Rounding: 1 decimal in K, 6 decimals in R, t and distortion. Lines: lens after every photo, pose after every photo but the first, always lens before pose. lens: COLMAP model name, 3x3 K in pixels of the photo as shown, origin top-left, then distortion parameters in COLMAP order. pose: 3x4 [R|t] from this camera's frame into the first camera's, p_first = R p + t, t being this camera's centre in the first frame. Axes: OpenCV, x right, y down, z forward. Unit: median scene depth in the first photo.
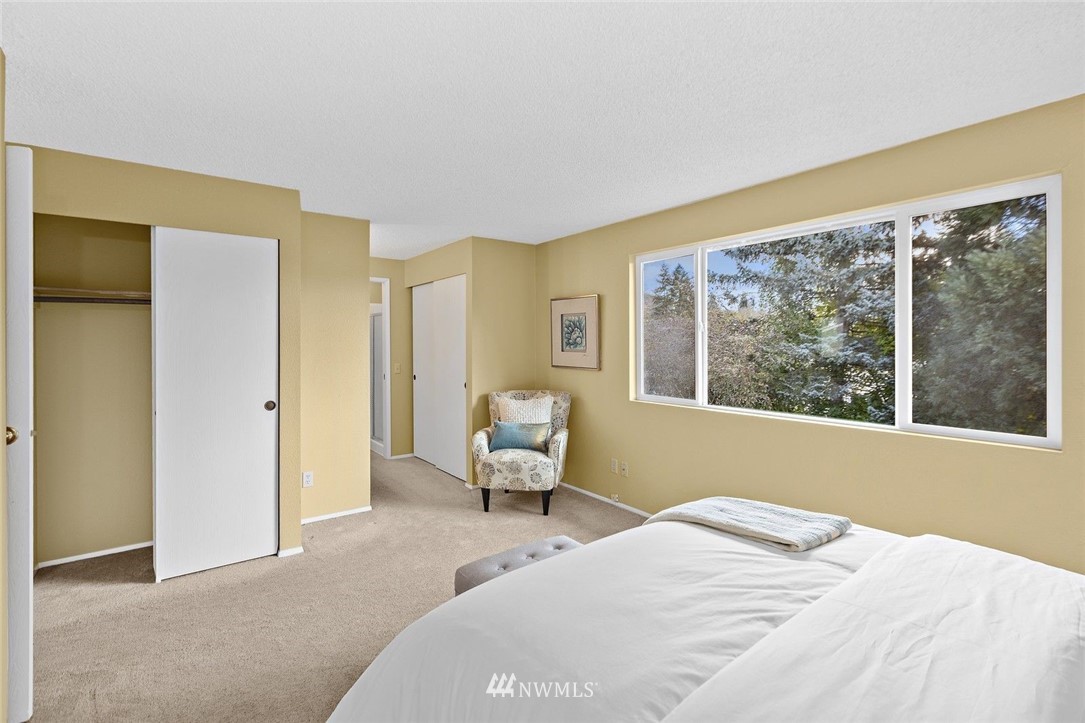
lens RADIAL K [[491.4, 0, 540.5], [0, 491.4, 343.0], [0, 0, 1]] dist [-0.000049, -0.000212]
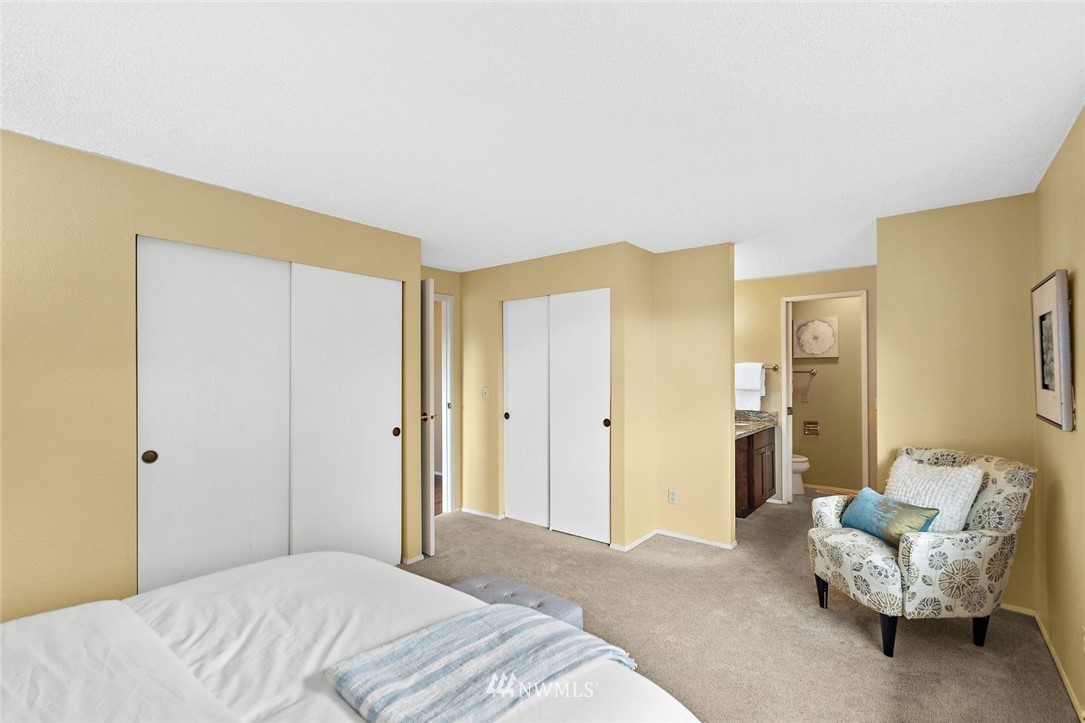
lens RADIAL K [[485.8, 0, 541.5], [0, 485.8, 358.6], [0, 0, 1]] dist [0.000722, 0.000666]
pose [[0.258733, -0.022899, -0.965677, 0.524630], [0.003042, 0.999733, -0.022892, -0.005342], [0.965944, 0.002985, 0.258734, 0.456891]]
